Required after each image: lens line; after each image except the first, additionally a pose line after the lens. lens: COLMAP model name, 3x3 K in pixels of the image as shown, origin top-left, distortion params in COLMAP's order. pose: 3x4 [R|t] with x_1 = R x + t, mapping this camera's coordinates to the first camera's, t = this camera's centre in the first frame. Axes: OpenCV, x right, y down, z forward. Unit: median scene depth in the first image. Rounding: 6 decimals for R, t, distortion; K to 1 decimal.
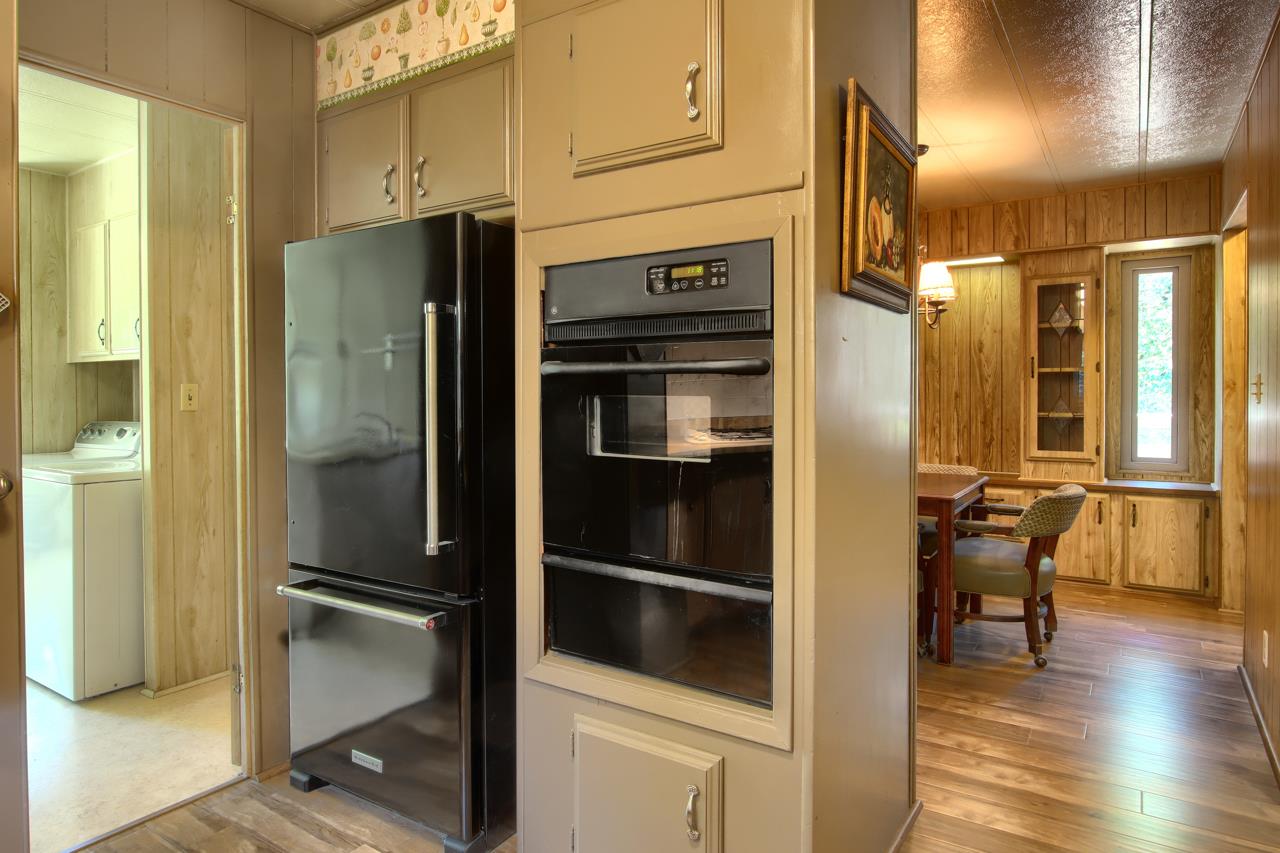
lens RADIAL K [[760.3, 0, 675.5], [0, 760.3, 409.3], [0, 0, 1]] dist [-0.017623, 0.000907]
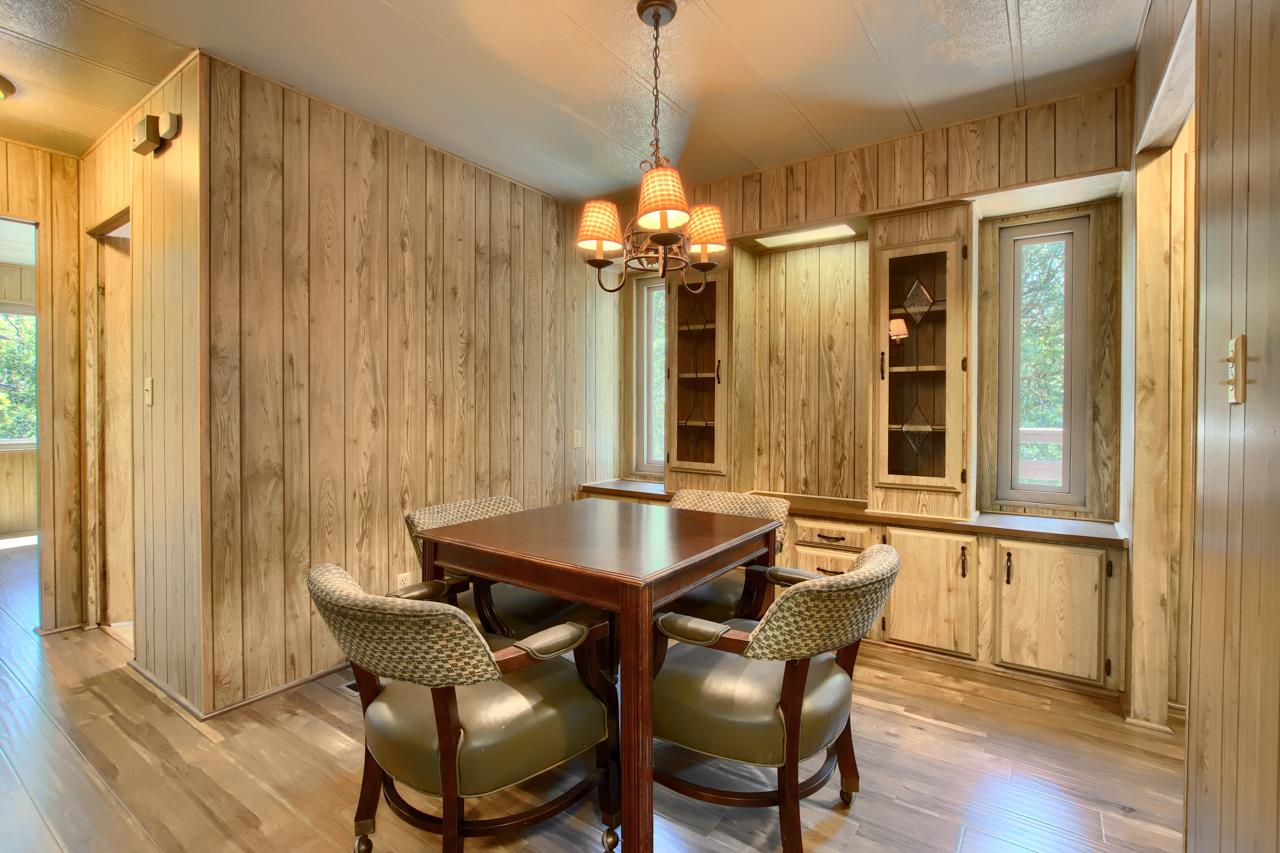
lens RADIAL K [[573.5, 0, 712.4], [0, 573.5, 422.4], [0, 0, 1]] dist [-0.015797, 0.000260]
pose [[0.999900, 0.006547, 0.012560, 0.305322], [-0.006544, 0.999979, -0.000233, 0.003108], [-0.012561, 0.000151, 0.999921, 0.442646]]
